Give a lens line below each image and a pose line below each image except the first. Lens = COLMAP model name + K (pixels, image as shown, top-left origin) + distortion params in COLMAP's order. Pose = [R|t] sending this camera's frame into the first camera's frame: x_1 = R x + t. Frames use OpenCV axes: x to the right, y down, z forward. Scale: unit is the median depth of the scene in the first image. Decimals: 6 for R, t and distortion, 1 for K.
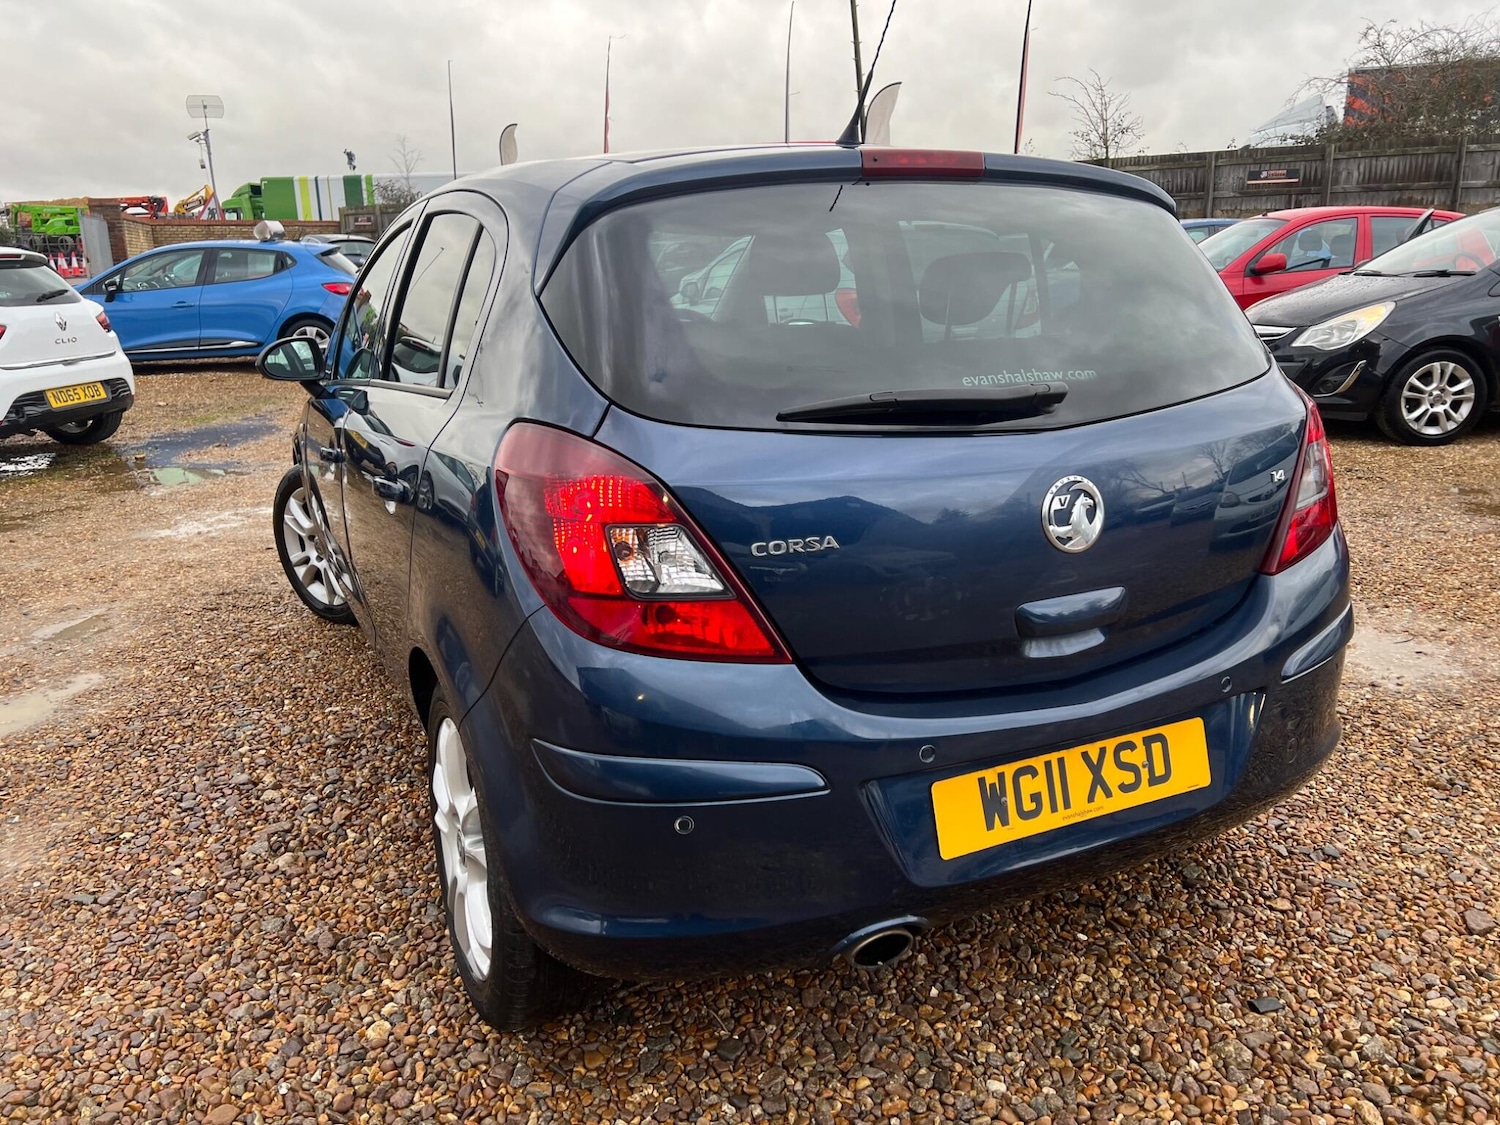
lens RADIAL K [[1124.1, 0, 750.0], [0, 1124.1, 563.1], [0, 0, 1]] dist [0.061529, -0.069462]
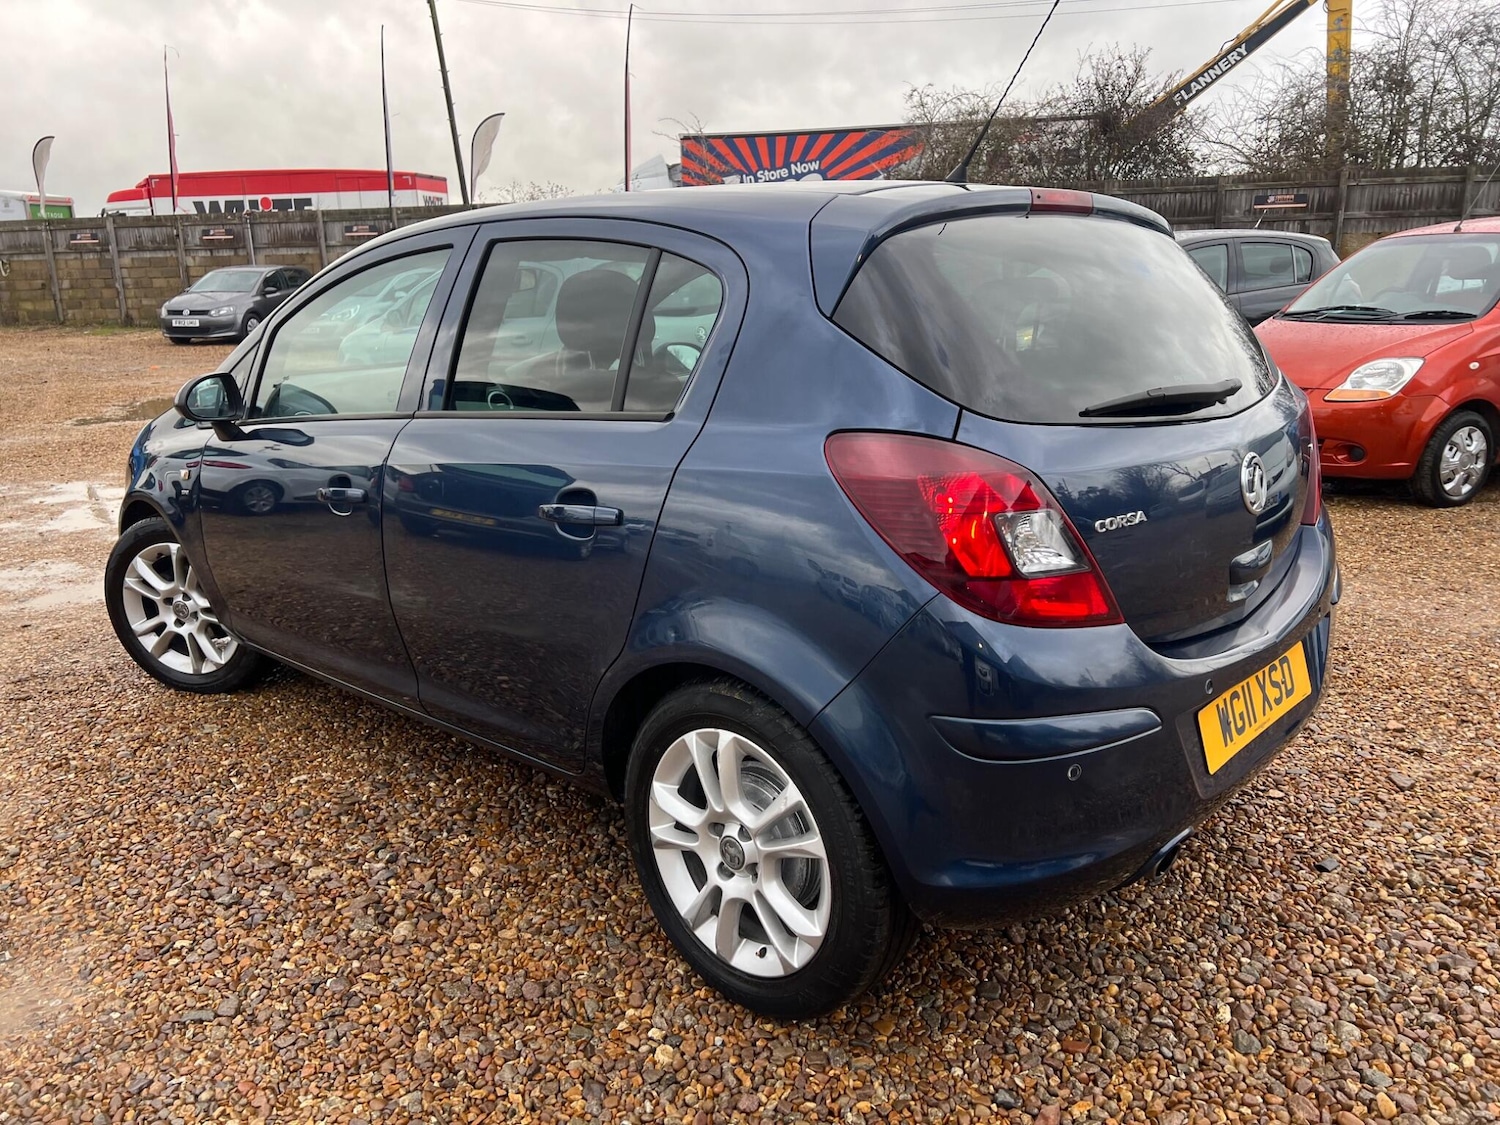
lens RADIAL K [[1124.1, 0, 754.8], [0, 1124.1, 552.7], [0, 0, 1]] dist [0.061529, -0.069462]
pose [[0.930363, -0.087192, 0.356122, -0.588155], [0.098971, 0.994978, -0.014953, -0.002393], [-0.353030, 0.049157, 0.934320, 0.026327]]
